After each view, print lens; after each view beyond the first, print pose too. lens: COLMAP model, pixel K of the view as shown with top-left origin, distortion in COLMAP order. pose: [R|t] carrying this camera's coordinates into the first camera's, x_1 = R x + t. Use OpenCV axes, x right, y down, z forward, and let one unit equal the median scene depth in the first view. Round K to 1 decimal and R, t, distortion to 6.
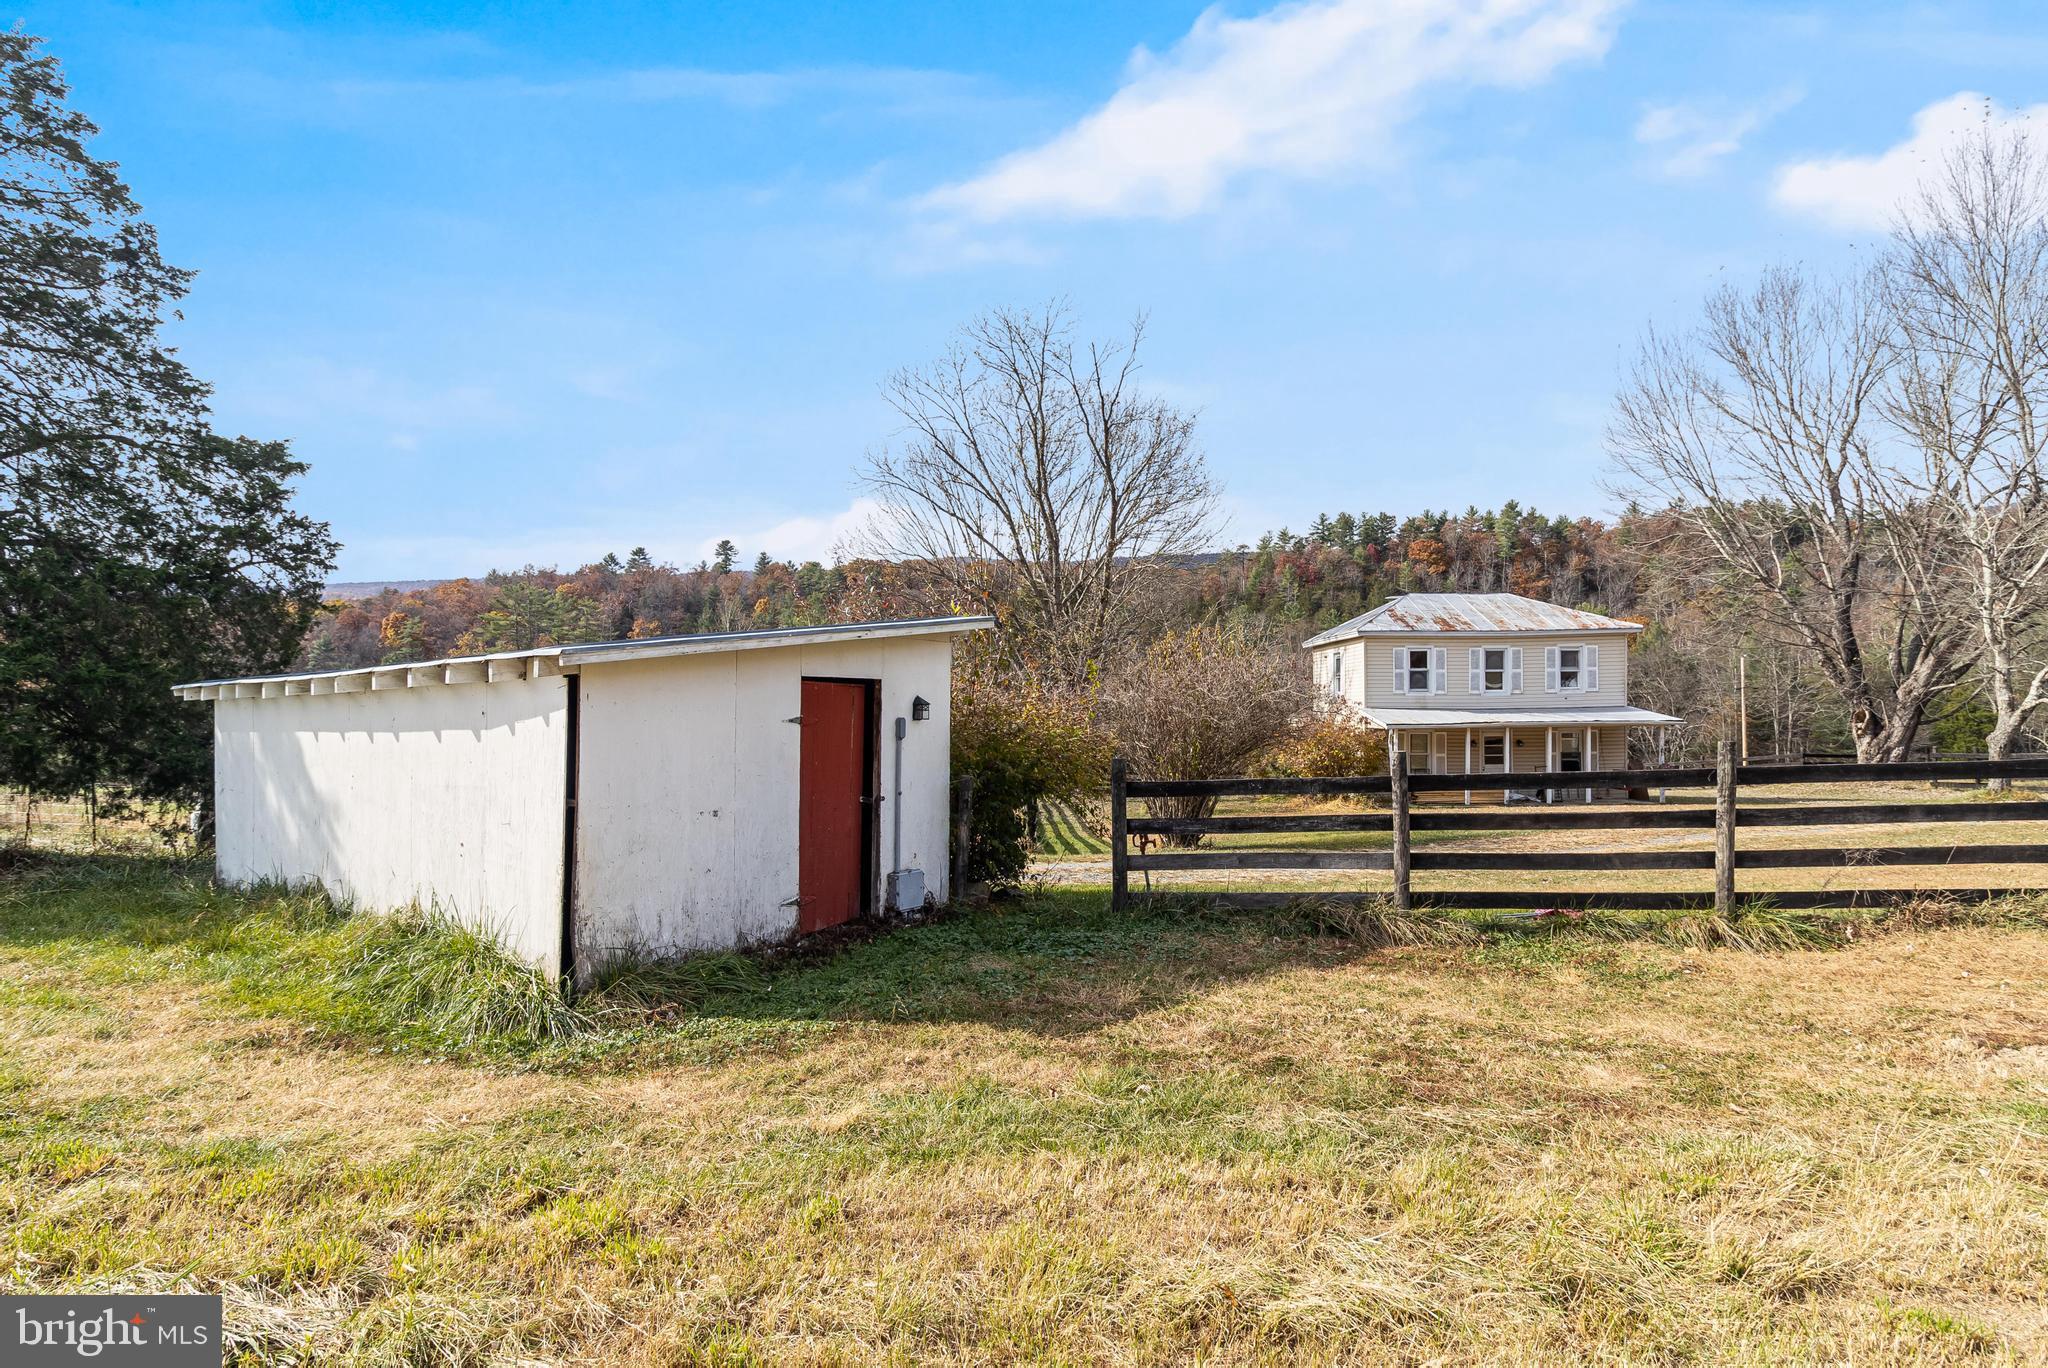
lens RADIAL K [[1012.2, 0, 1039.0], [0, 1012.2, 701.1], [0, 0, 1]] dist [-0.010212, 0.001077]
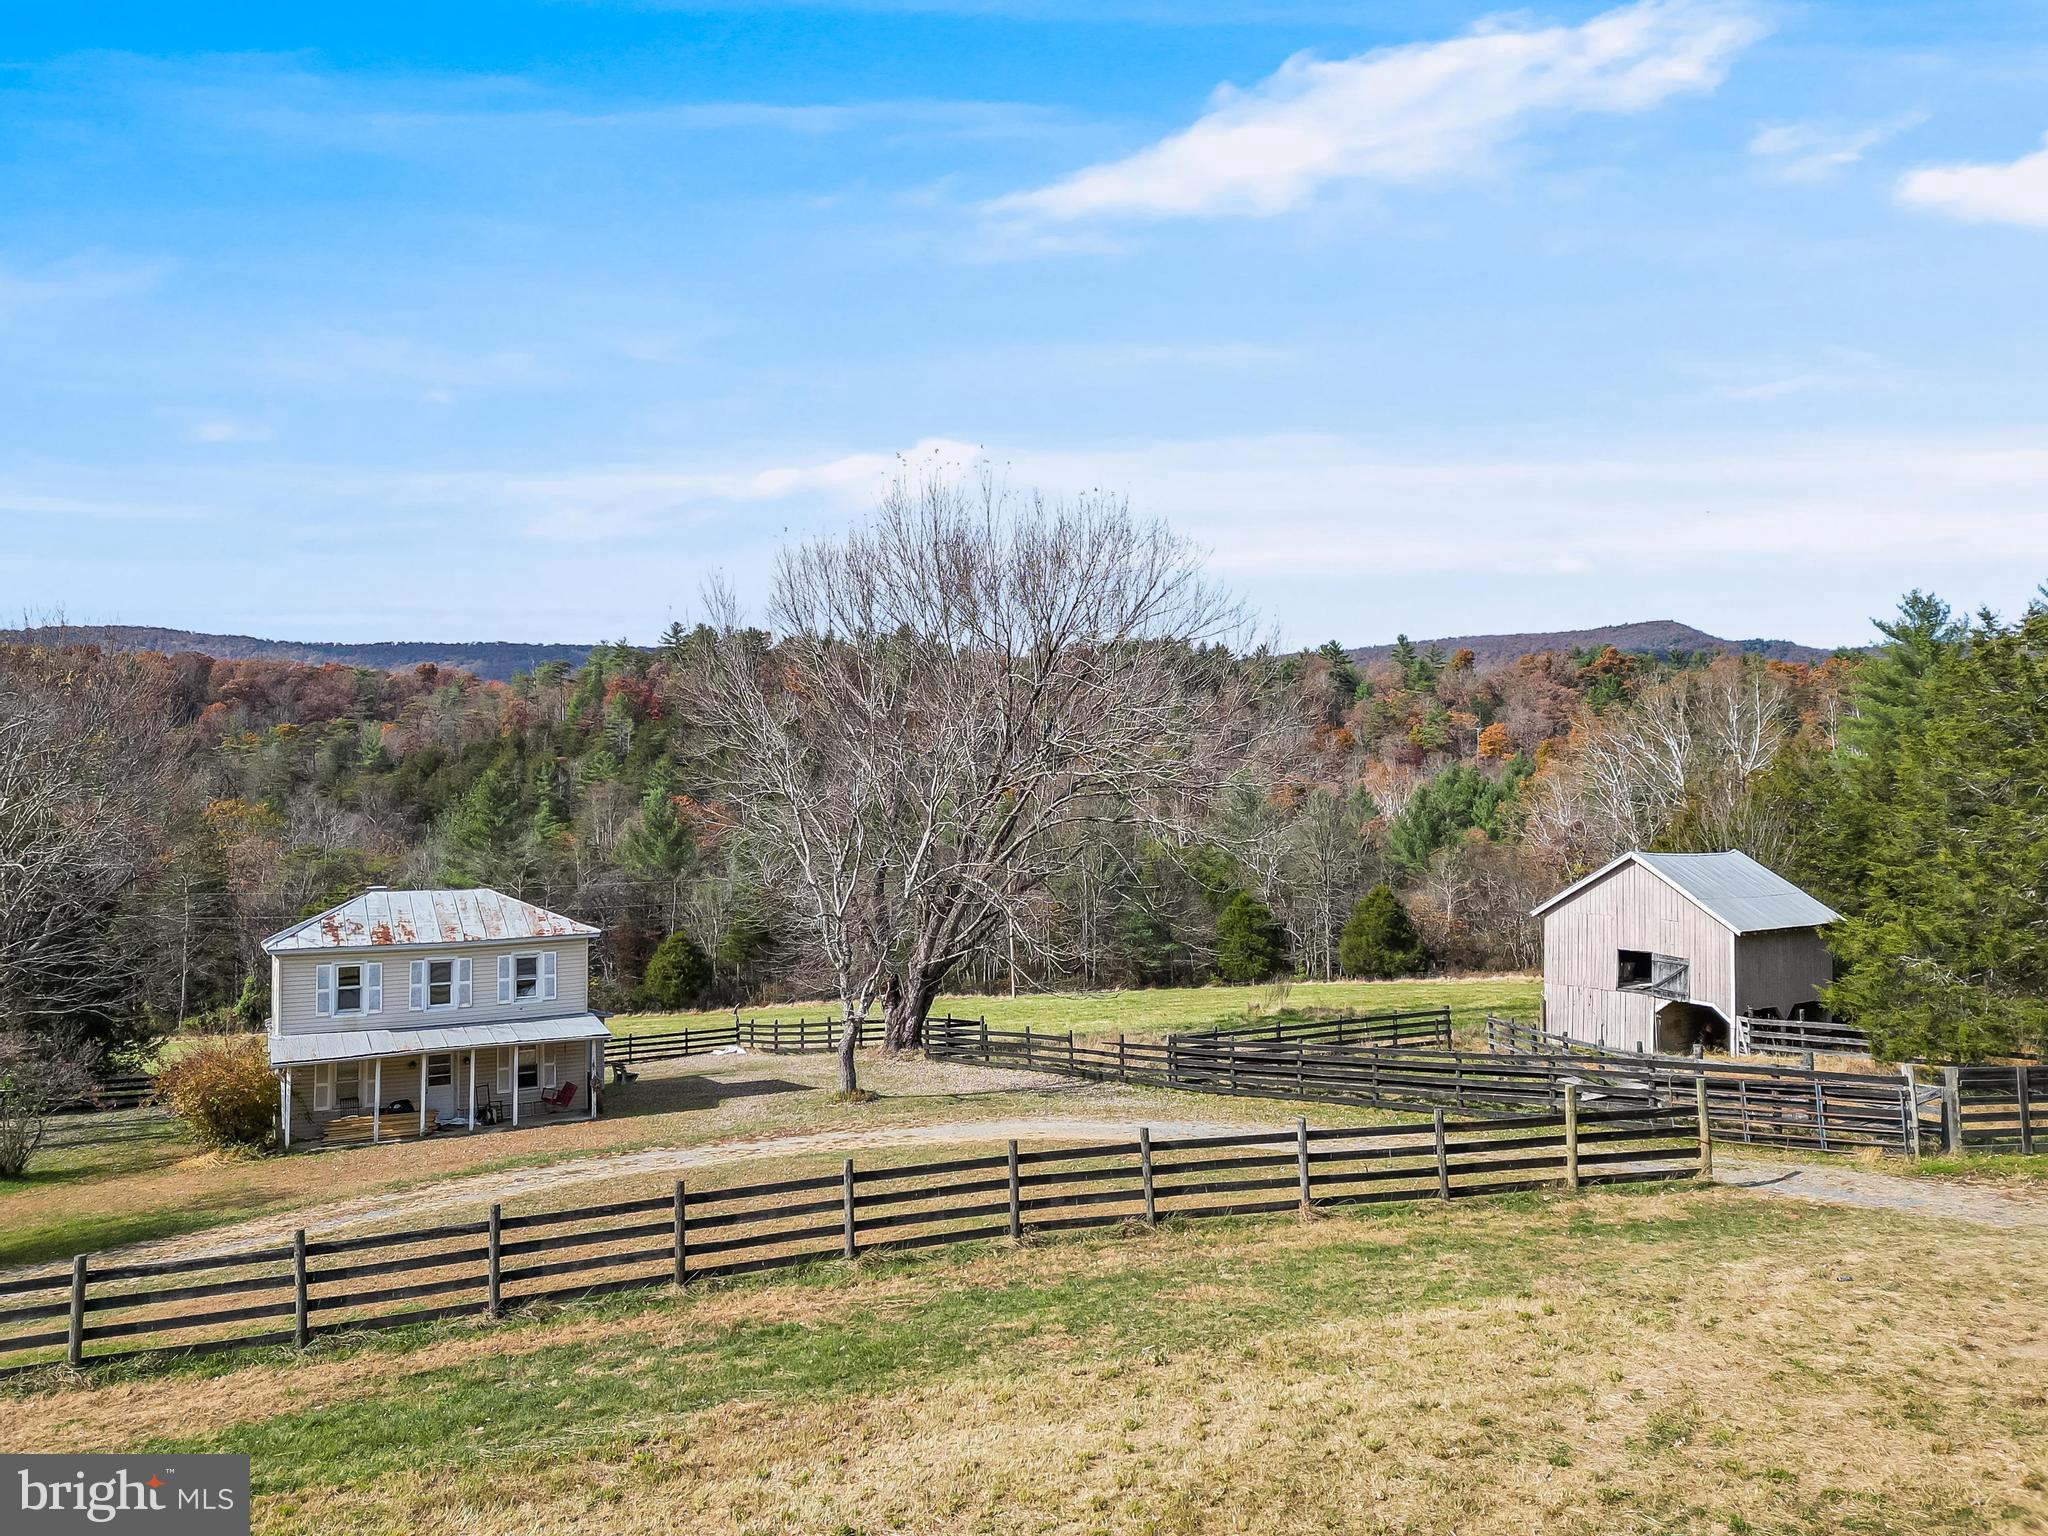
lens RADIAL K [[1421.0, 0, 1028.0], [0, 1421.0, 800.7], [0, 0, 1]] dist [0.050172, -0.043240]
pose [[0.892036, 0.004455, 0.451943, 0.336926], [0.011516, 0.999403, -0.032582, -0.149593], [-0.451818, 0.034269, 0.891452, -0.426858]]
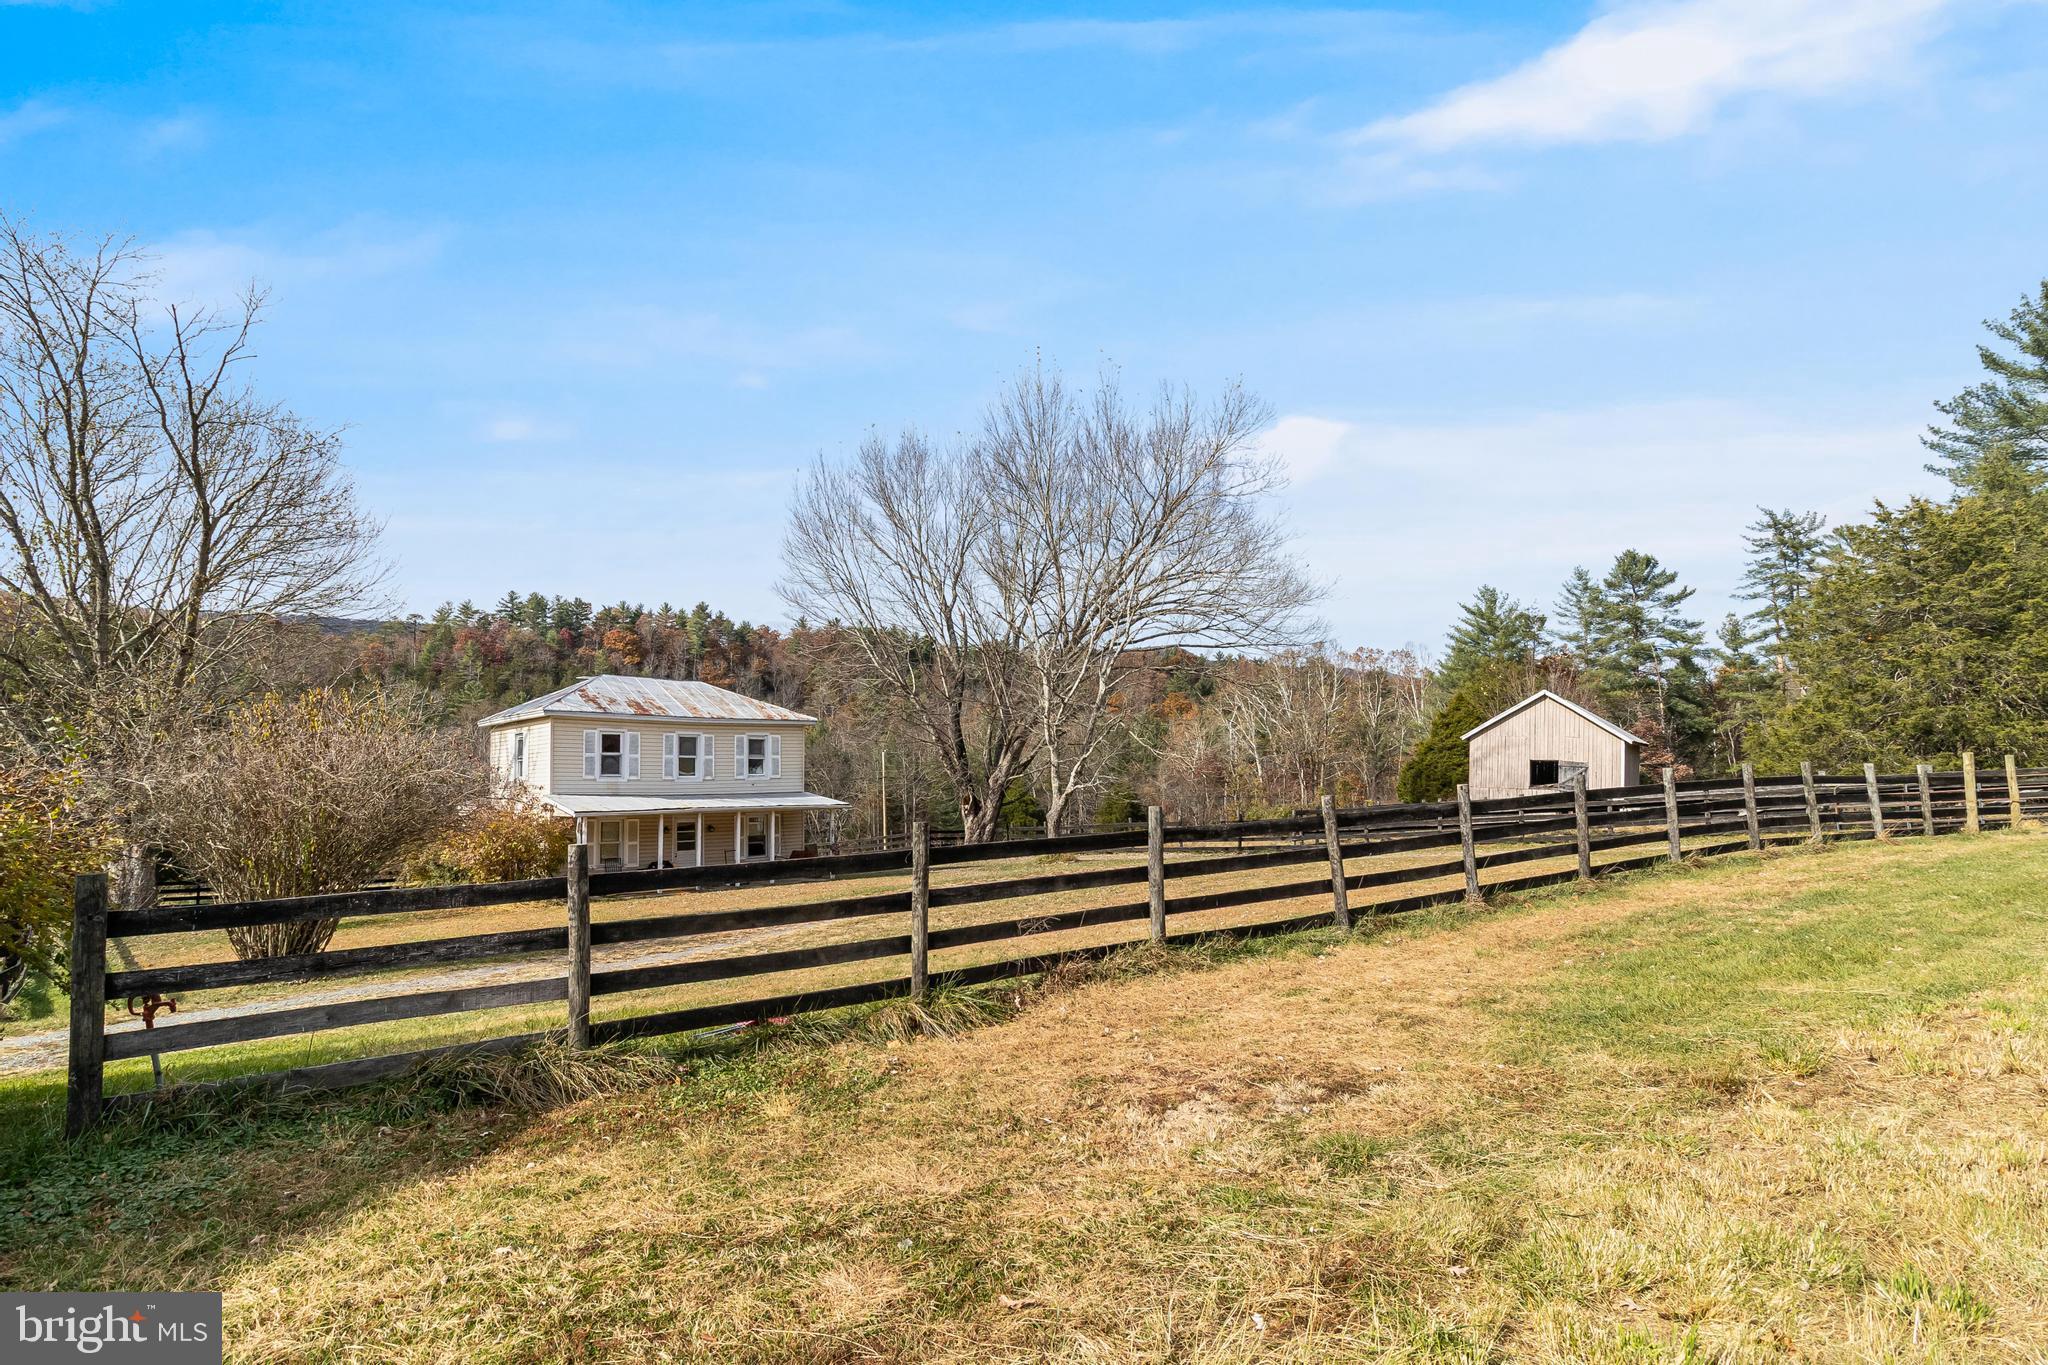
lens RADIAL K [[986.4, 0, 1008.7], [0, 986.4, 762.7], [0, 0, 1]] dist [0.006278, -0.001719]
pose [[0.738124, 0.018035, 0.674424, 0.025302], [0.000104, 0.999640, -0.026845, 0.002156], [-0.674665, 0.019885, 0.737856, 0.061708]]
